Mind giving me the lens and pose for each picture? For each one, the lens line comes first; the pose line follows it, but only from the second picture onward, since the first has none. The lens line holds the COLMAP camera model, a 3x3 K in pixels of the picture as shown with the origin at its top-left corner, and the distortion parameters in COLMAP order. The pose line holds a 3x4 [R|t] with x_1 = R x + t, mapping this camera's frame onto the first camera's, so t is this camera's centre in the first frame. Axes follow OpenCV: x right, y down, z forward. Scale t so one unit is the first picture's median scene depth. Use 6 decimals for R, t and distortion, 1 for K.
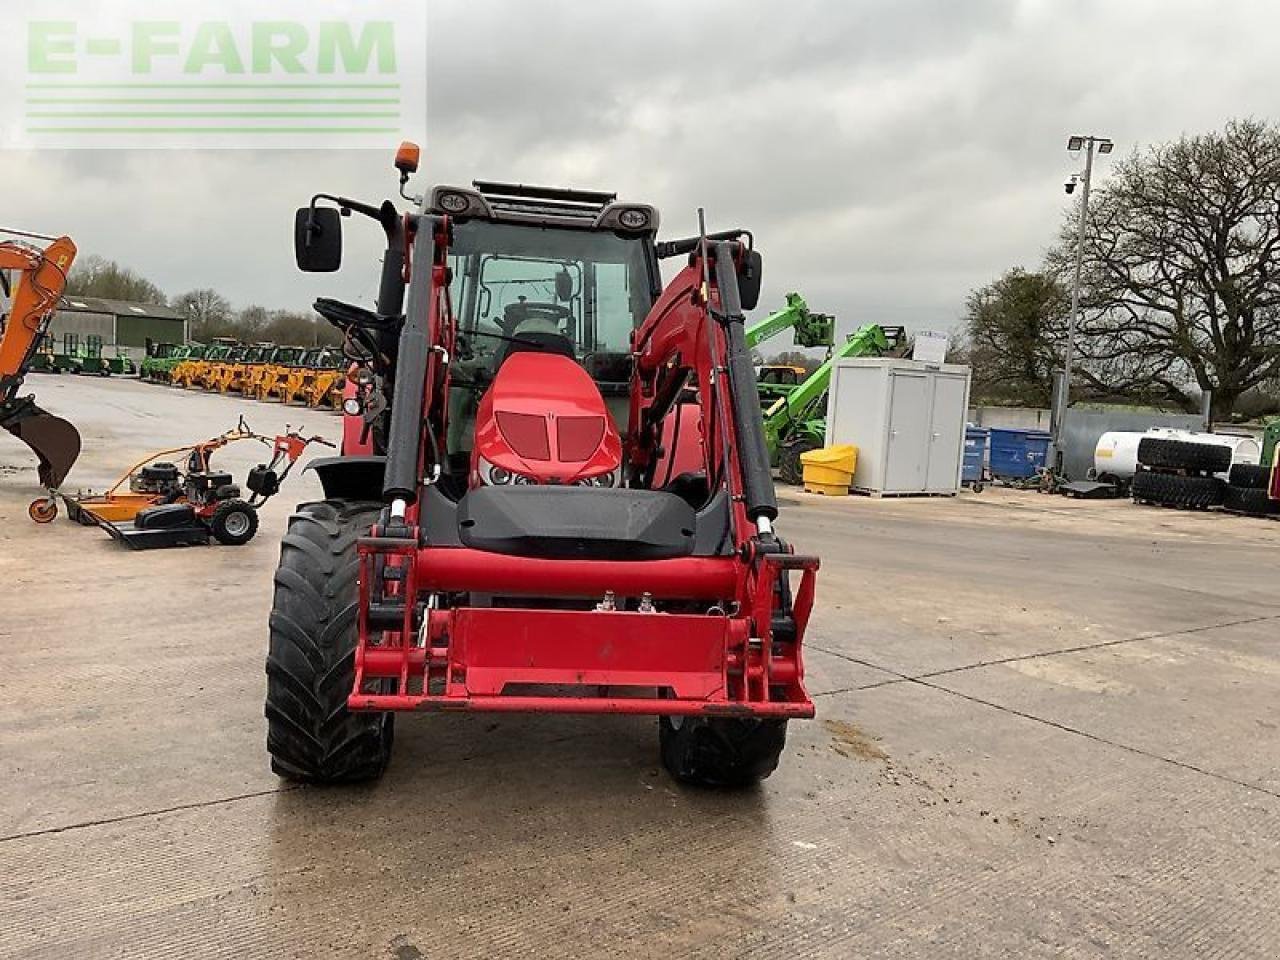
lens RADIAL K [[1057.3, 0, 632.2], [0, 1057.3, 483.5], [0, 0, 1]] dist [0.079311, -0.146776]
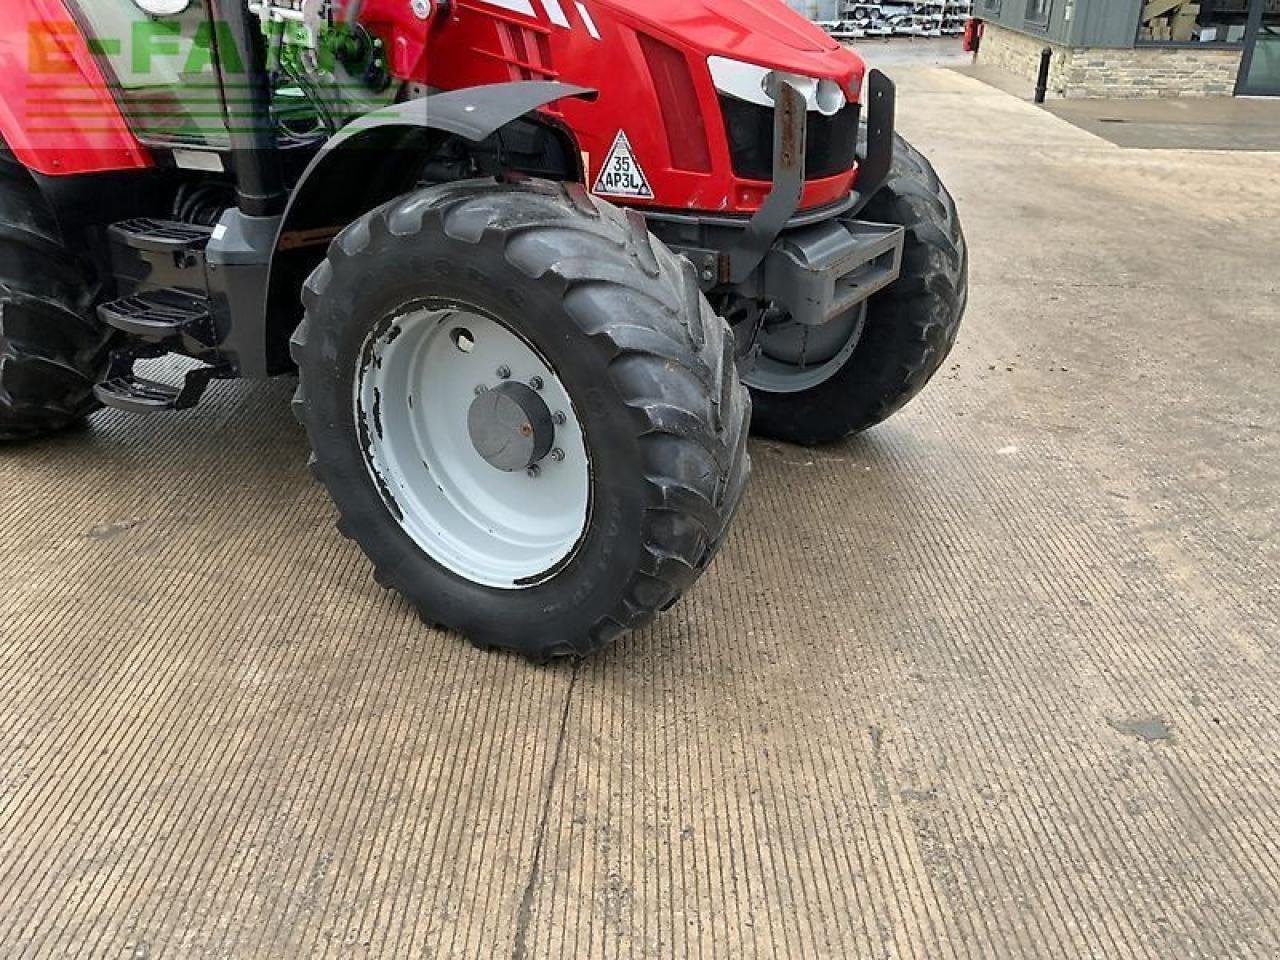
lens RADIAL K [[1057.3, 0, 646.1], [0, 1057.3, 481.6], [0, 0, 1]] dist [0.079311, -0.146776]
pose [[0.645486, -0.377729, 0.663829, -0.138083], [0.101319, 0.903811, 0.415764, -0.013365], [-0.757022, -0.201111, 0.621669, 0.127899]]
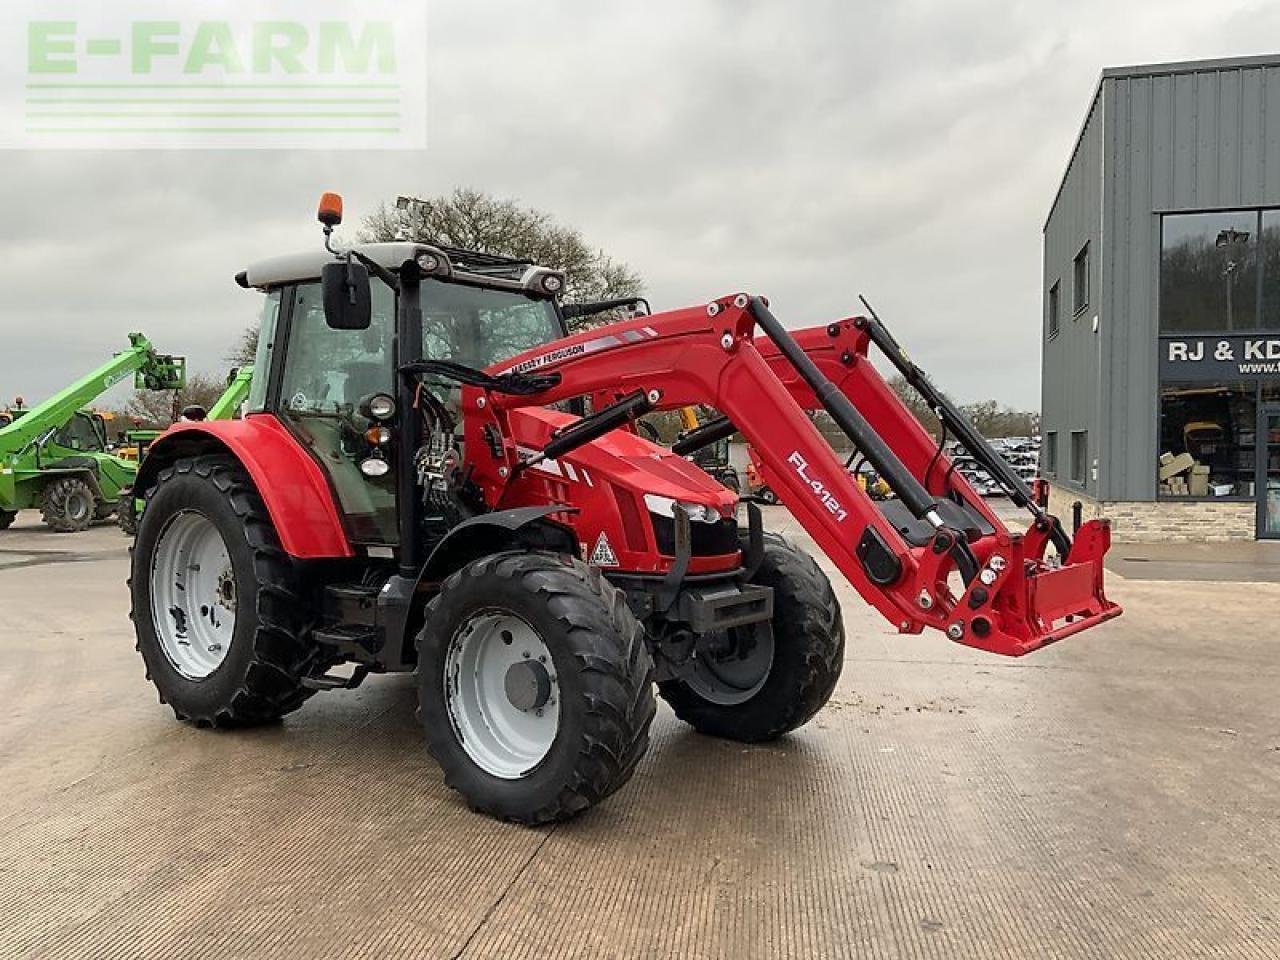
lens RADIAL K [[1057.3, 0, 638.5], [0, 1057.3, 478.6], [0, 0, 1]] dist [0.079311, -0.146776]
pose [[0.738983, -0.083537, 0.668525, -0.192703], [0.109414, 0.993991, 0.003260, -0.010054], [-0.664780, 0.070737, 0.743682, 0.031942]]
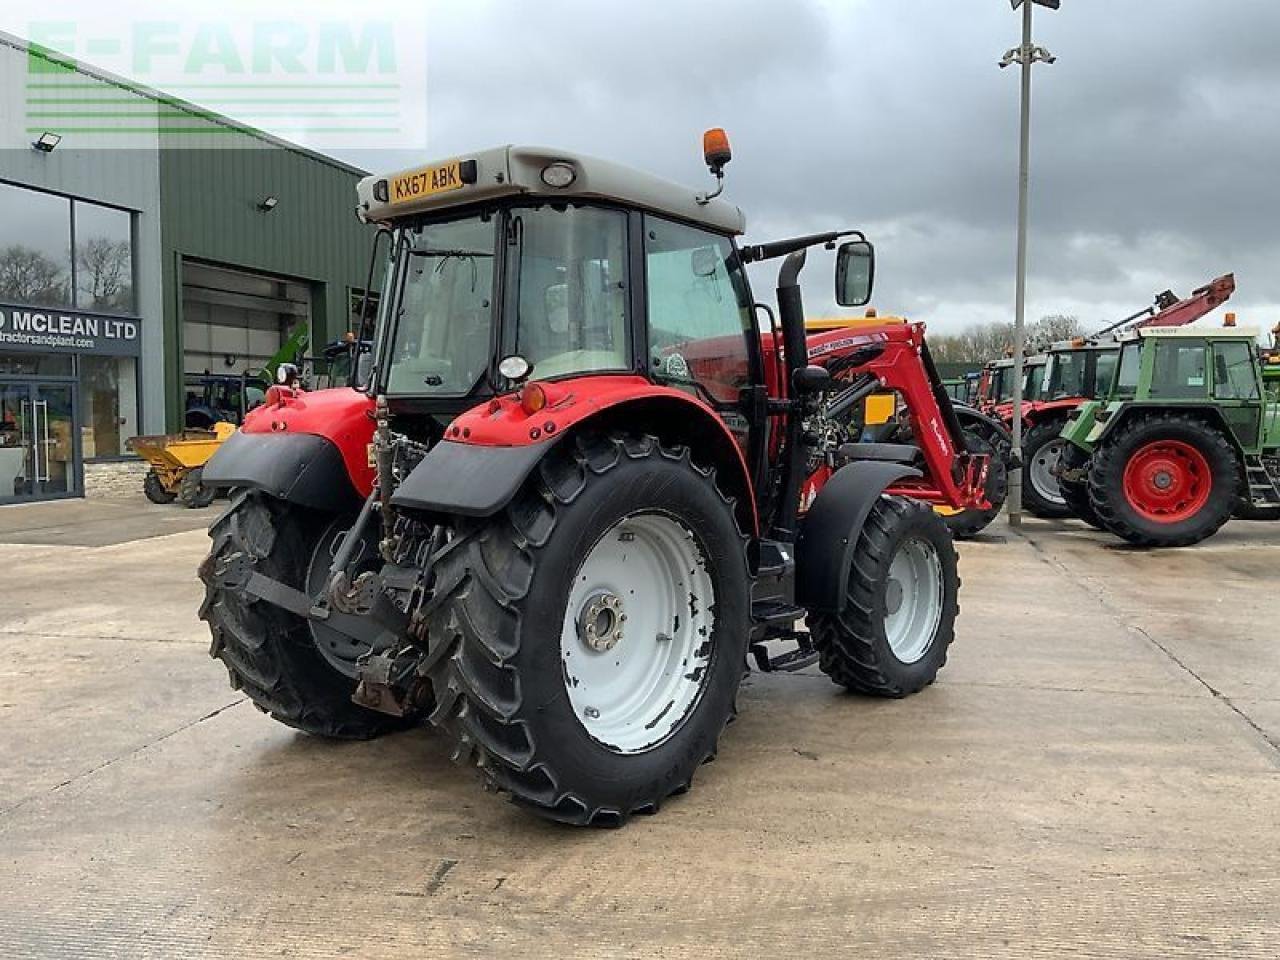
lens RADIAL K [[1057.3, 0, 640.8], [0, 1057.3, 479.2], [0, 0, 1]] dist [0.079311, -0.146776]
pose [[-0.653281, -0.110267, 0.749043, -0.239400], [0.032019, 0.984429, 0.172843, -0.055428], [-0.756438, 0.136899, -0.639578, 0.465977]]
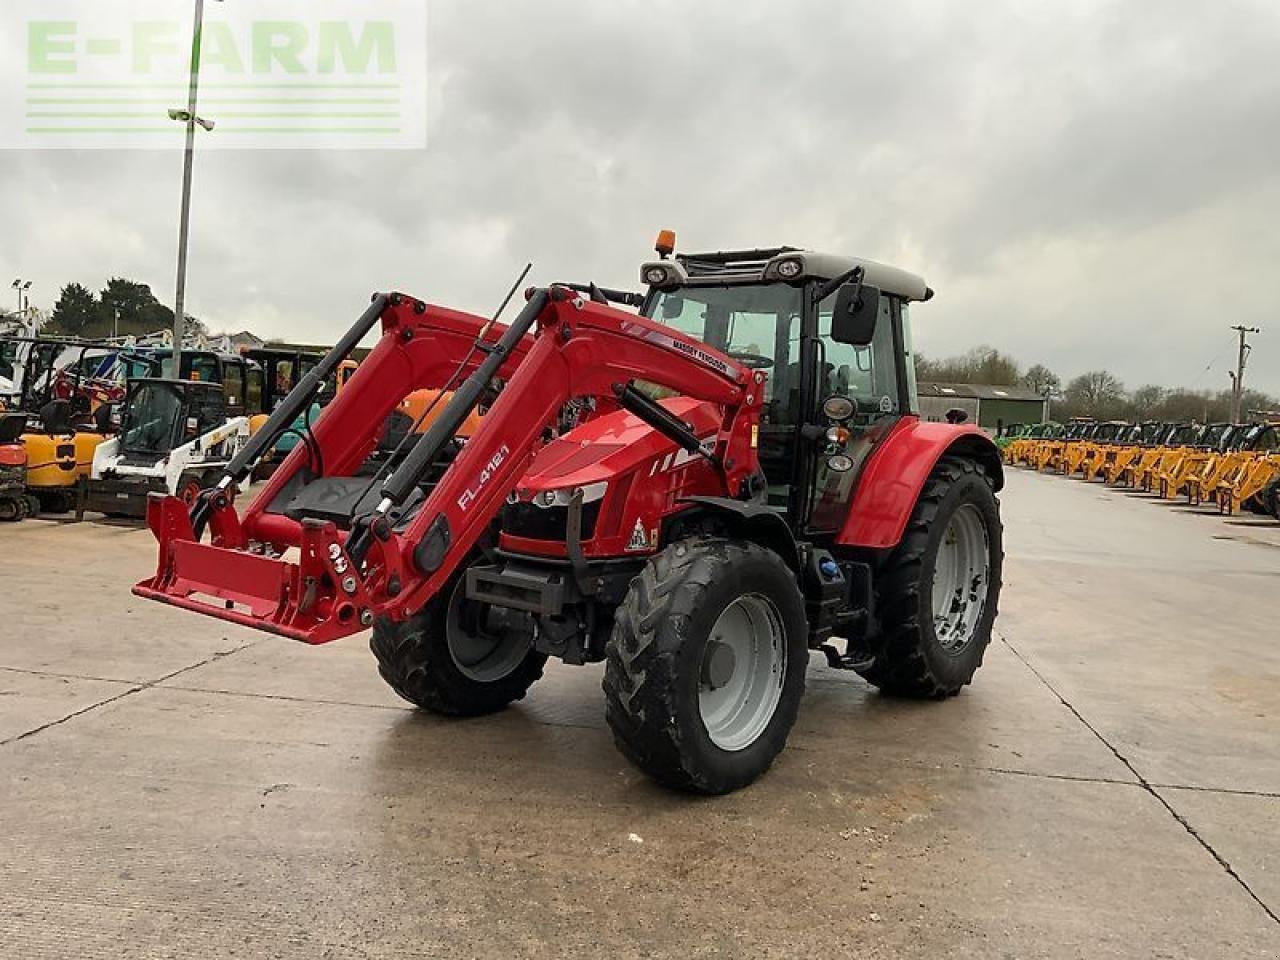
lens RADIAL K [[1057.3, 0, 633.2], [0, 1057.3, 477.9], [0, 0, 1]] dist [0.079311, -0.146776]
pose [[0.695005, 0.015647, -0.718834, 0.181883], [-0.074440, 0.995956, -0.050293, 0.007041], [0.715141, 0.088464, 0.693360, 0.045992]]
